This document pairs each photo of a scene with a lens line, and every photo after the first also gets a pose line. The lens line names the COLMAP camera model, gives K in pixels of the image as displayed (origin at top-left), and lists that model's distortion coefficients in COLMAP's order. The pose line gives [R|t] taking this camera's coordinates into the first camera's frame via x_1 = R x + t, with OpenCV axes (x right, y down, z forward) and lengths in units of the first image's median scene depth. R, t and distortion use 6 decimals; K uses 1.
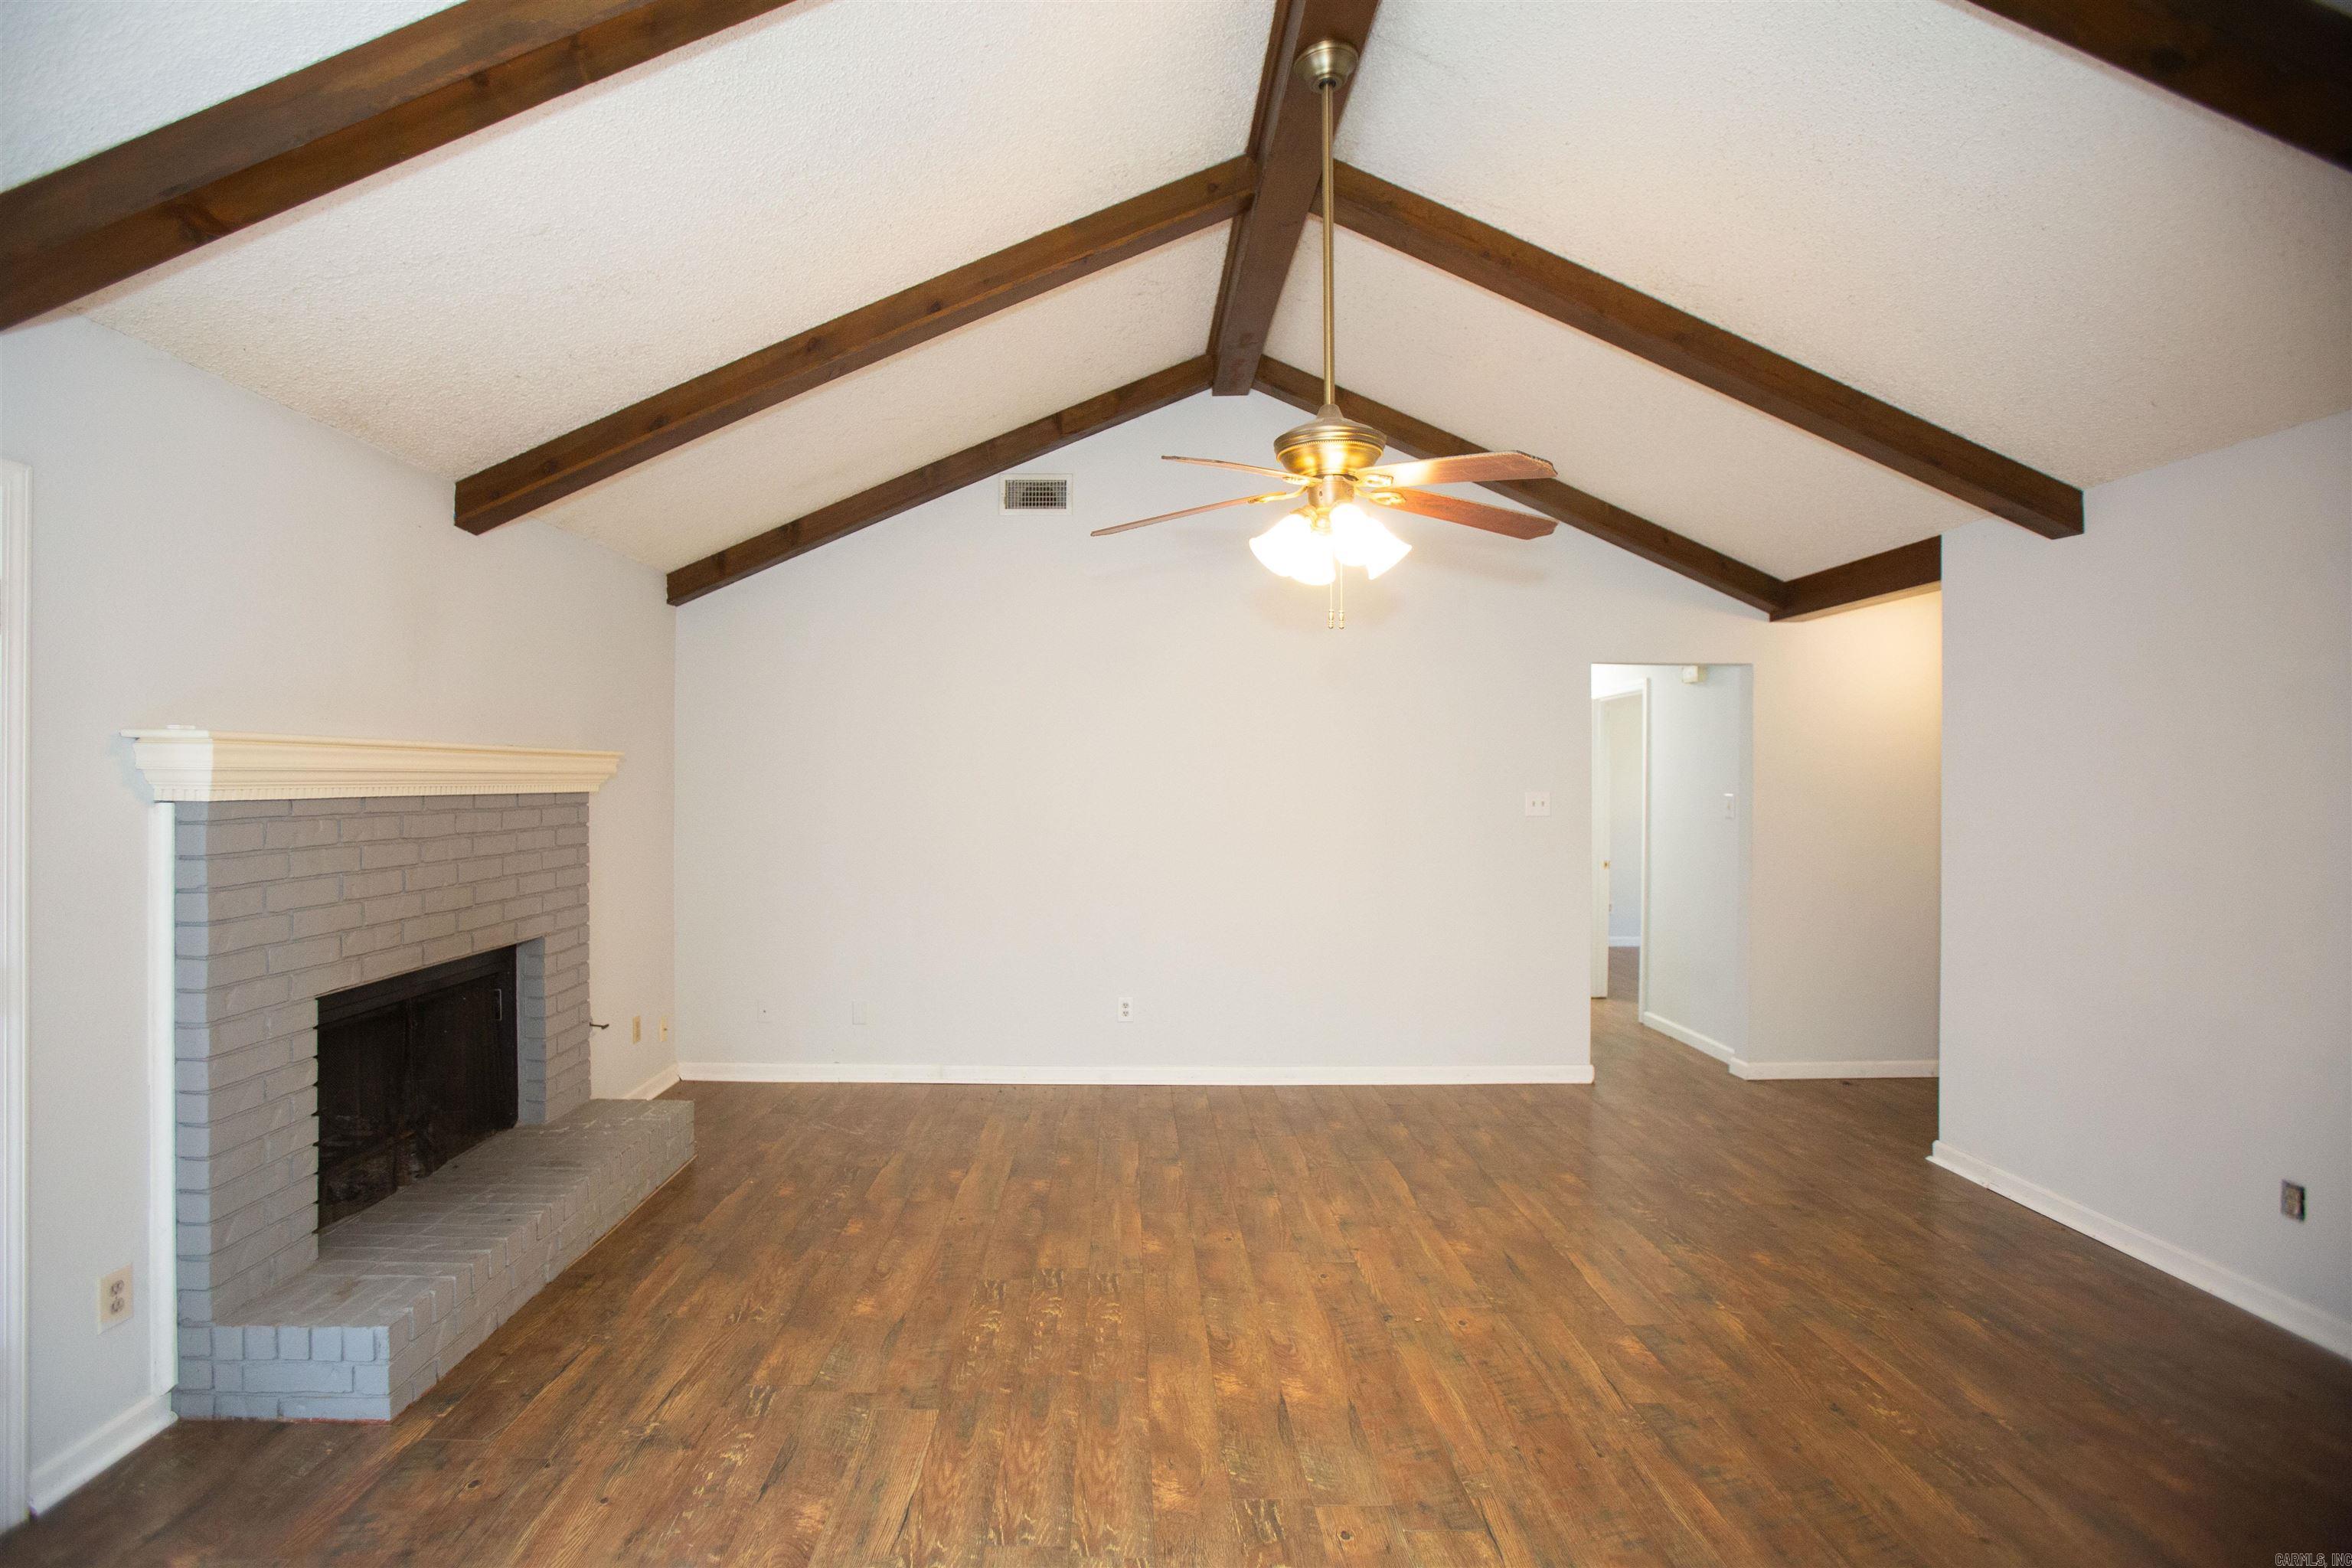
lens RADIAL K [[1140.8, 0, 1126.7], [0, 1140.8, 763.2], [0, 0, 1]] dist [-0.081478, 0.036678]
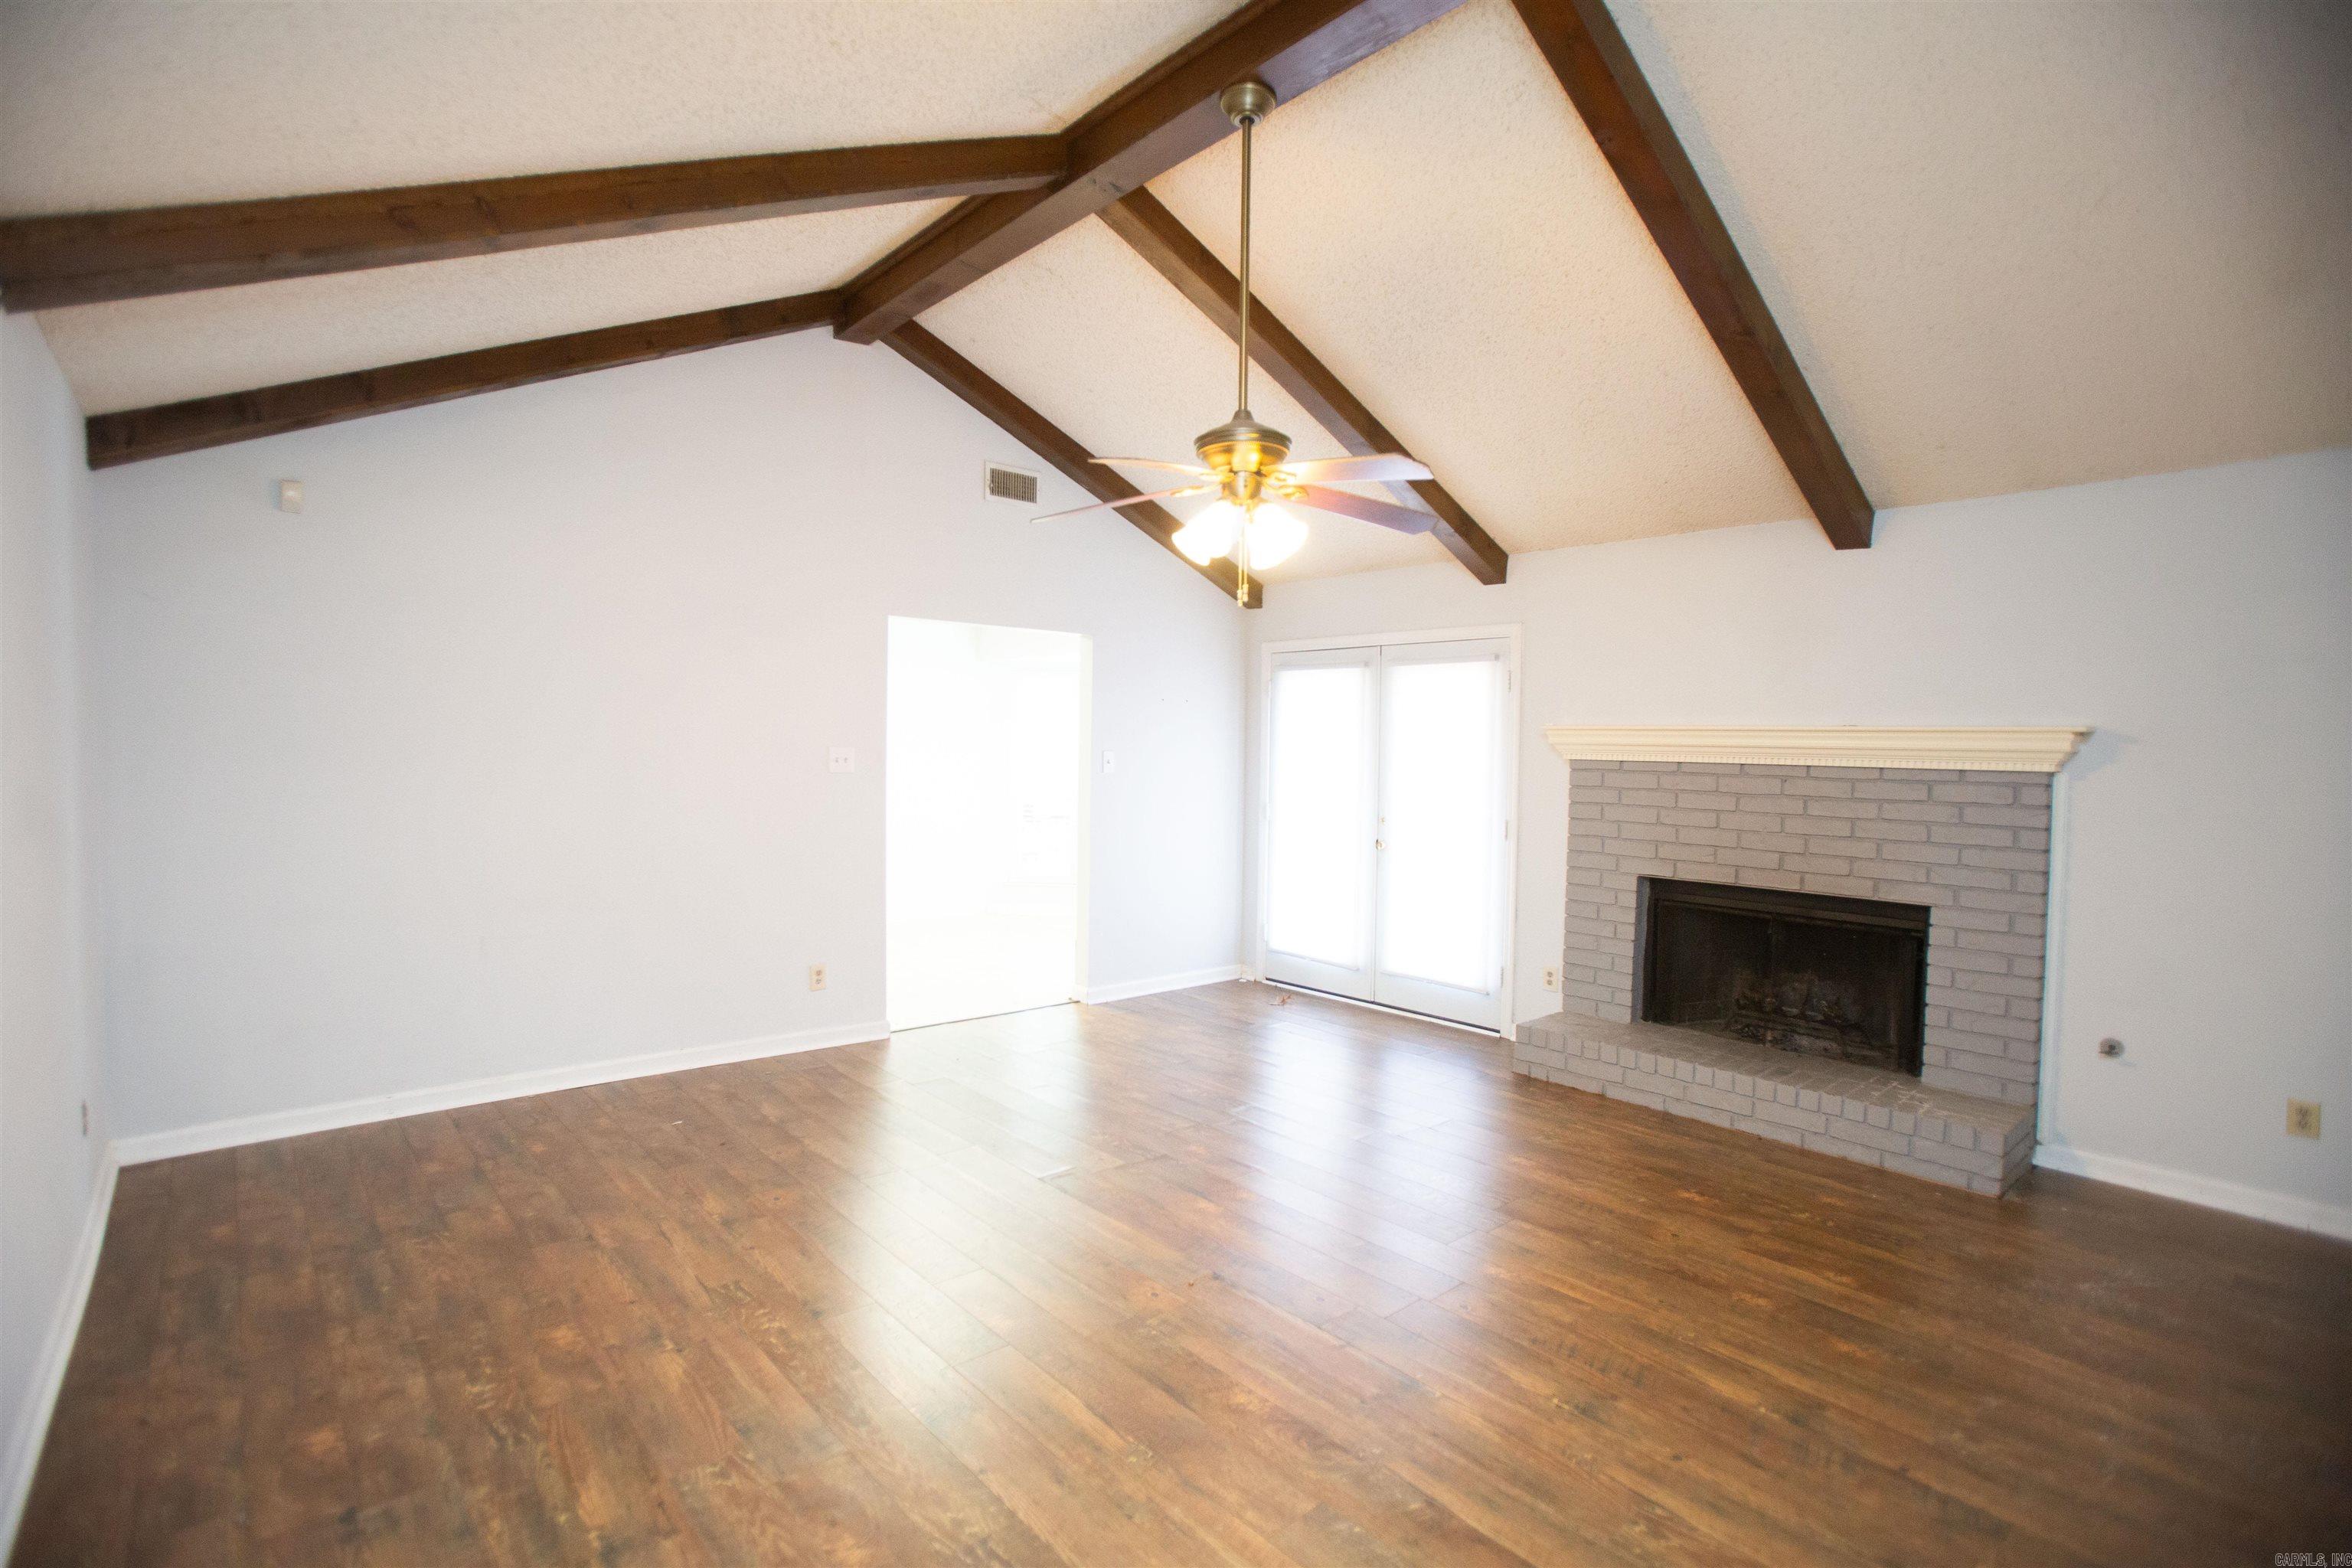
lens RADIAL K [[1140.8, 0, 1126.7], [0, 1140.8, 763.2], [0, 0, 1]] dist [-0.081478, 0.036678]
pose [[-0.779443, -0.002103, -0.626470, 0.814698], [-0.010577, 0.999896, 0.009802, 0.021252], [0.626384, 0.014266, -0.779384, 1.514483]]
